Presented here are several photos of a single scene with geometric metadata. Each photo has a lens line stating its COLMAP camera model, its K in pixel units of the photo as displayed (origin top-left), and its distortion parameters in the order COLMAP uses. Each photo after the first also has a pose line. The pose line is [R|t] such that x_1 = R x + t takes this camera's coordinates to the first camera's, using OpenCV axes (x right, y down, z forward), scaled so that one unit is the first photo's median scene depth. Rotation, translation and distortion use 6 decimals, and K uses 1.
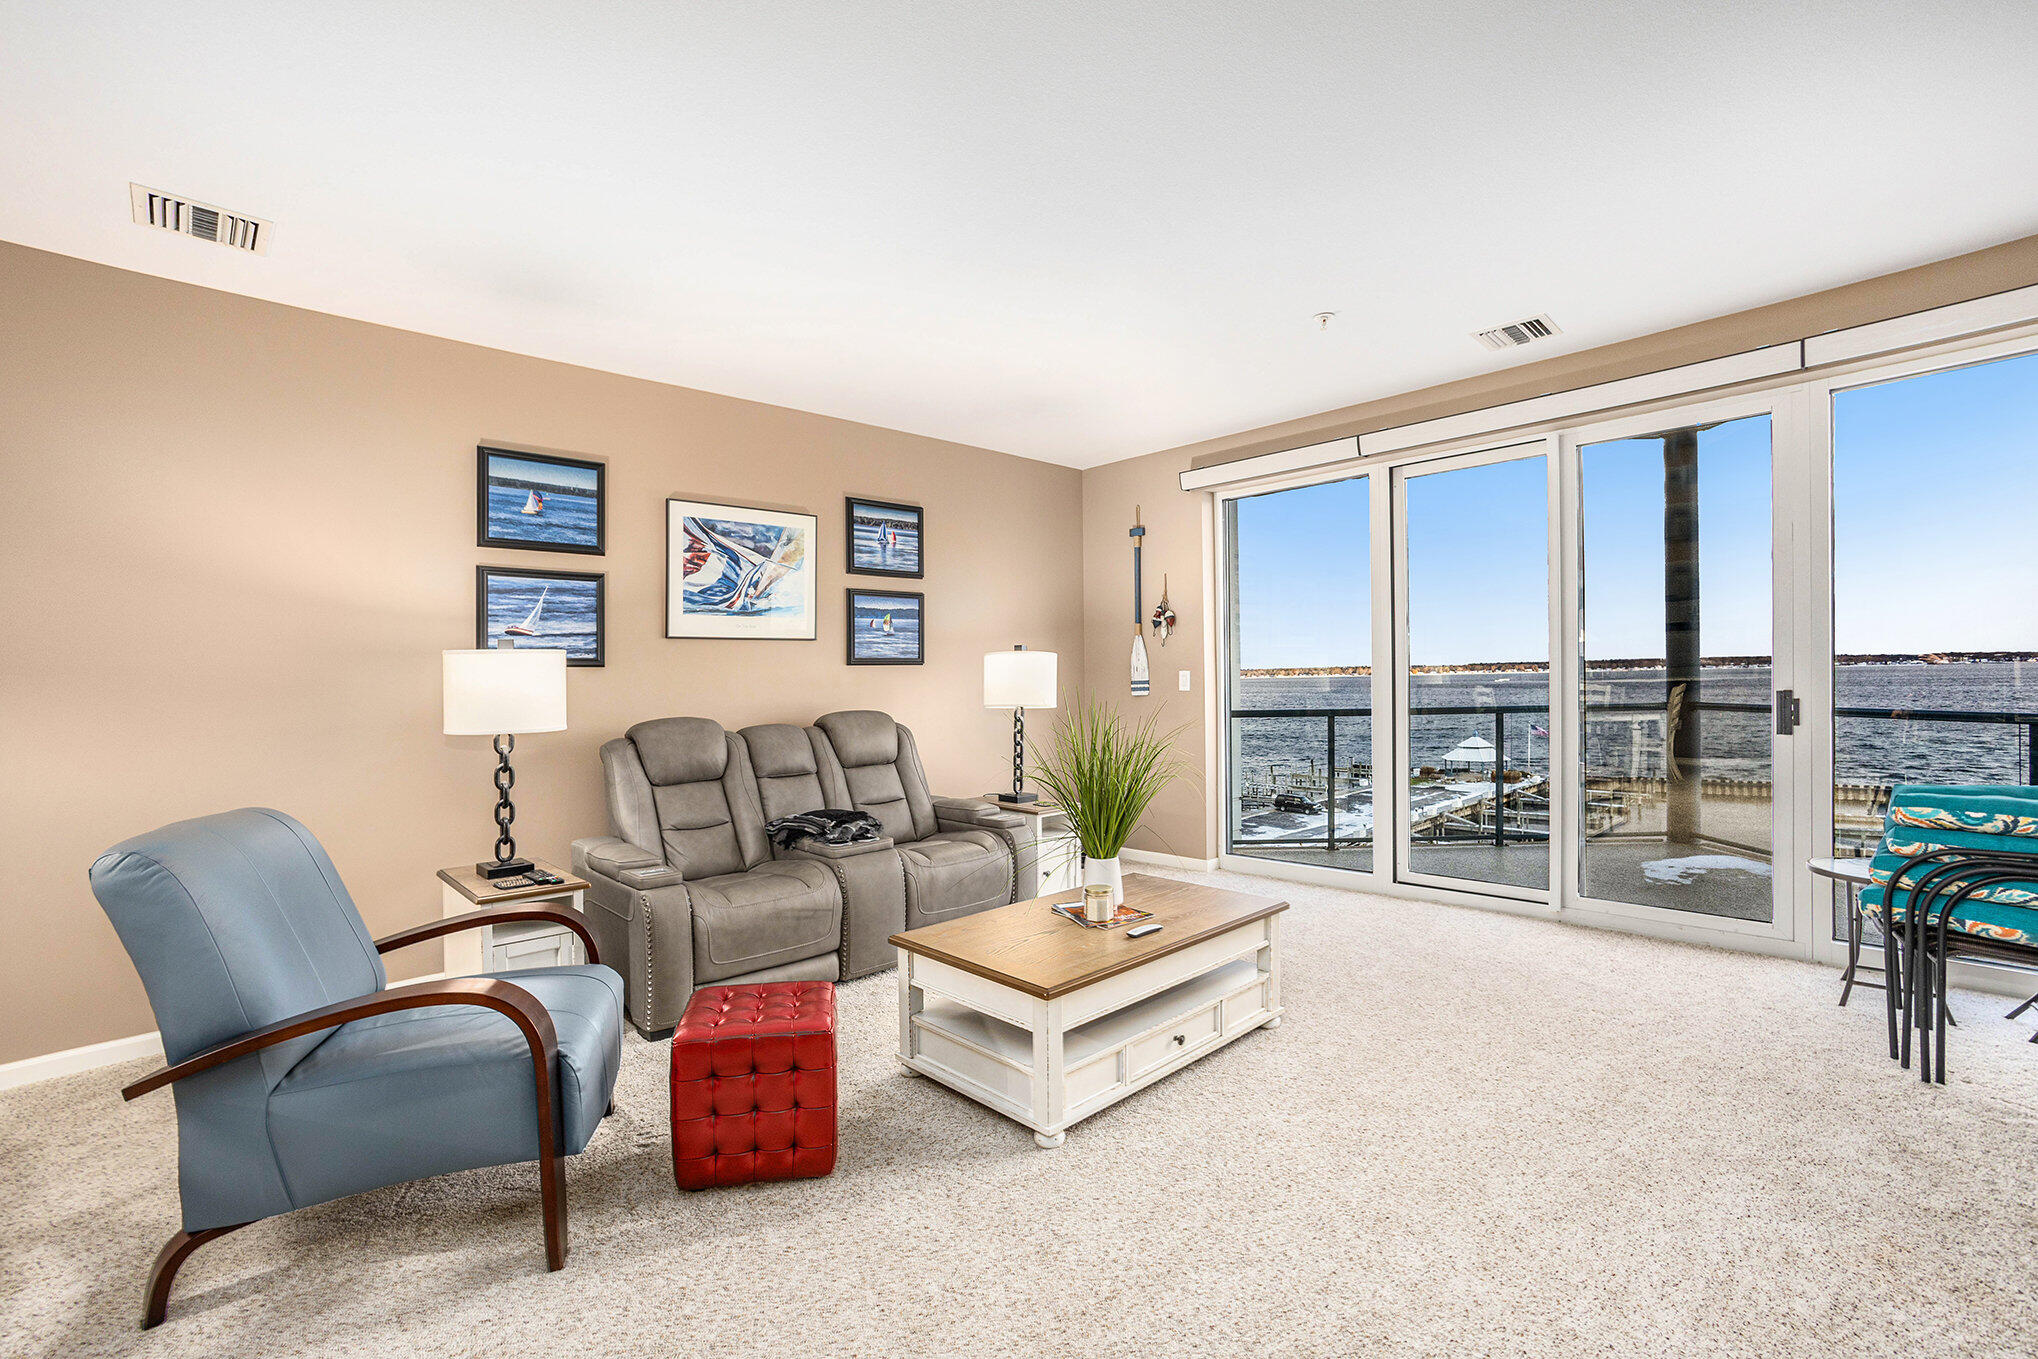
lens RADIAL K [[897.7, 0, 1010.2], [0, 897.7, 678.7], [0, 0, 1]] dist [-0.032088, 0.009128]
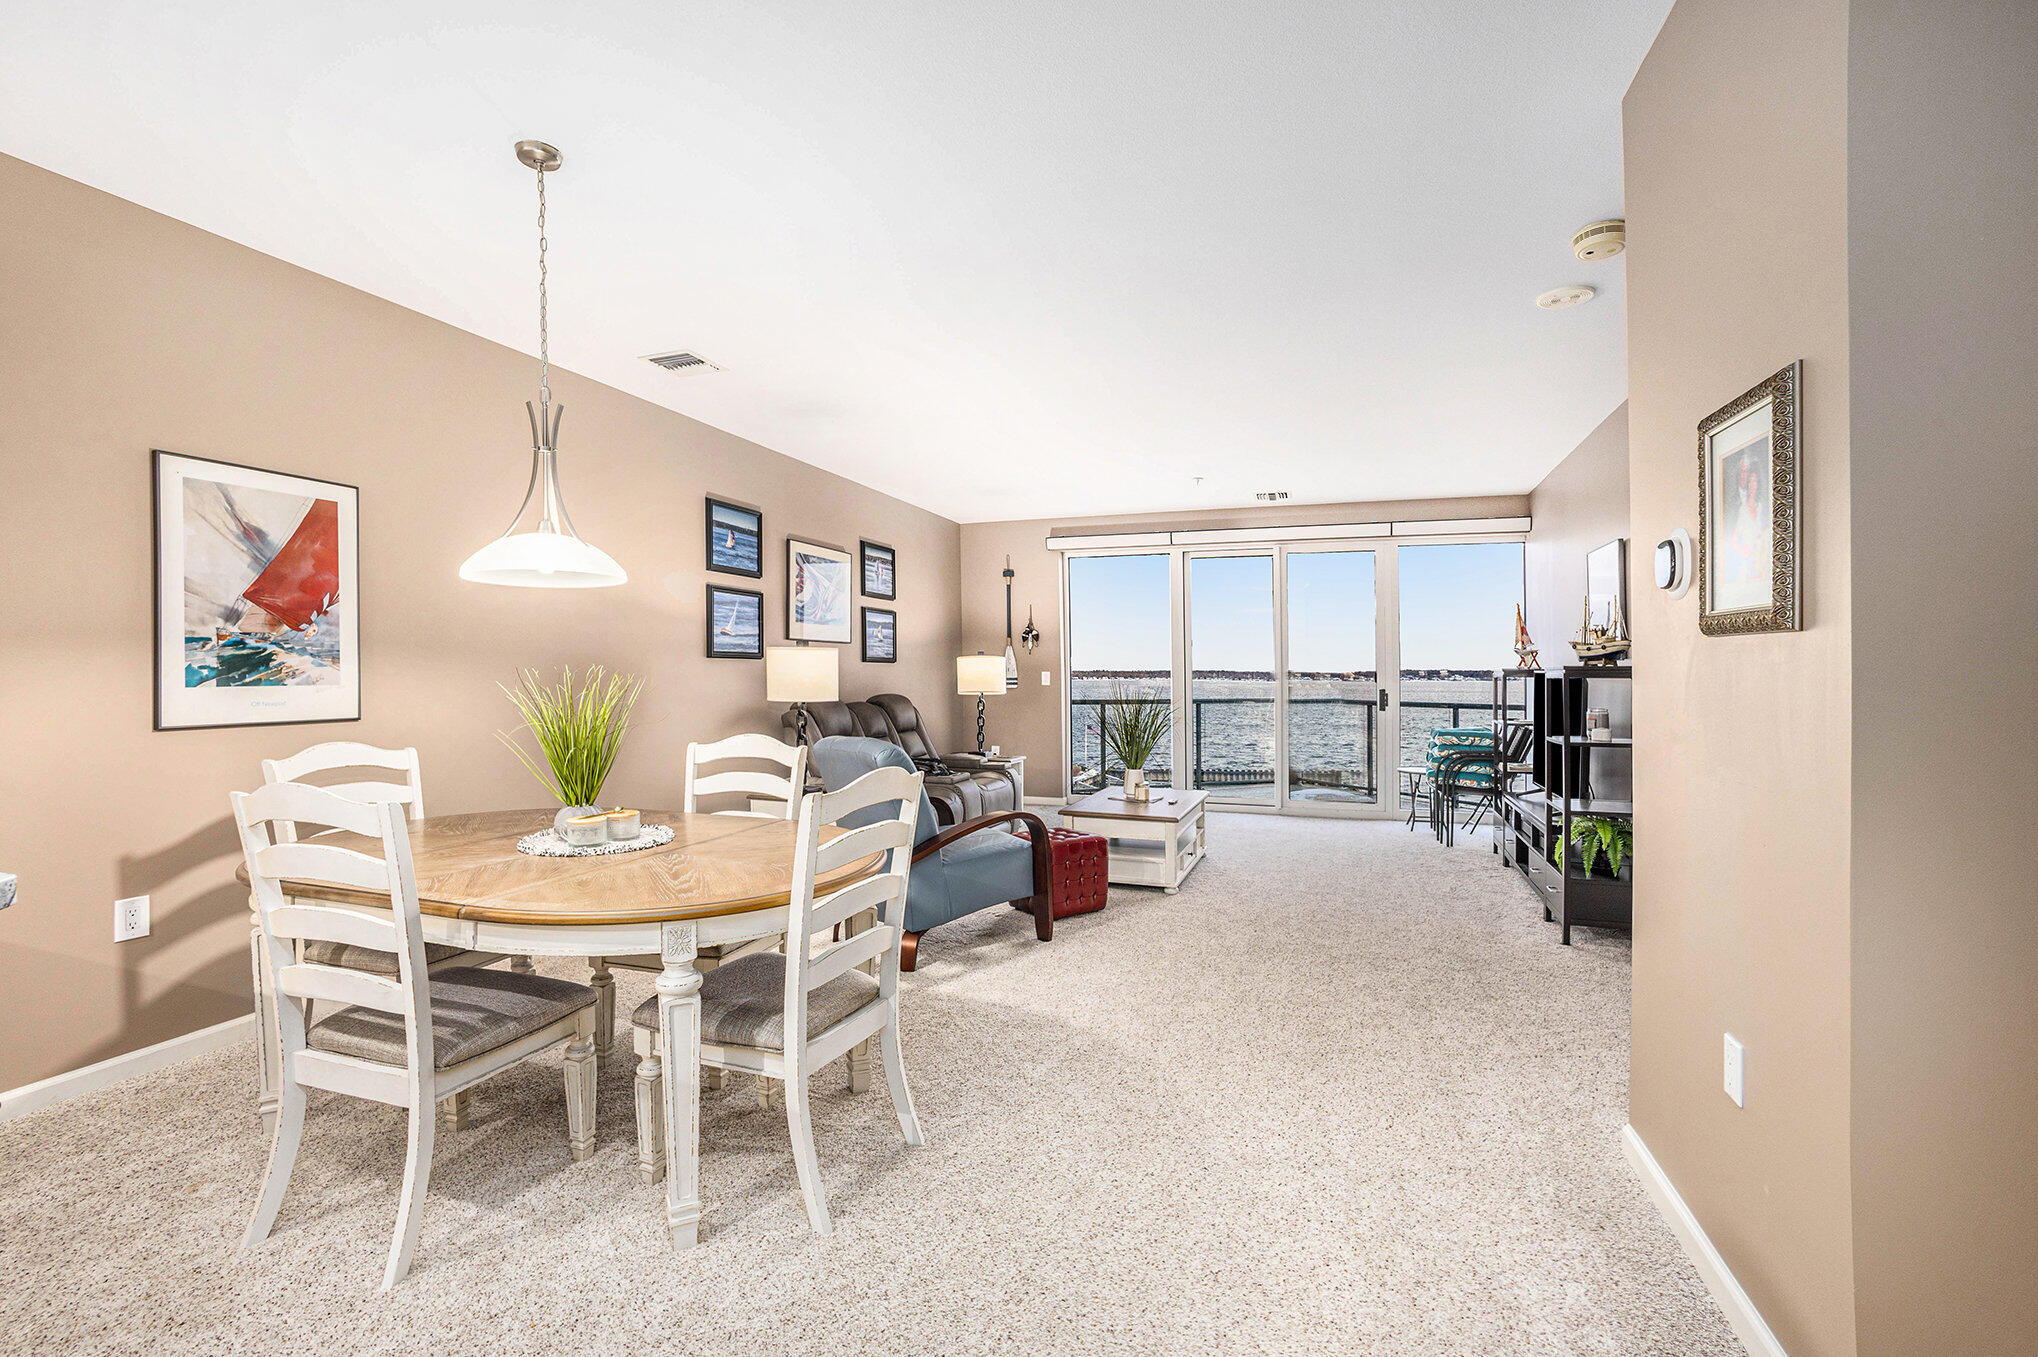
lens RADIAL K [[897.7, 0, 1037.3], [0, 897.7, 671.5], [0, 0, 1]] dist [-0.032088, 0.009128]
pose [[0.888717, 0.025974, 0.457720, -0.708835], [-0.021834, 0.999659, -0.014333, 0.016624], [-0.457936, 0.002744, 0.888981, -0.436355]]
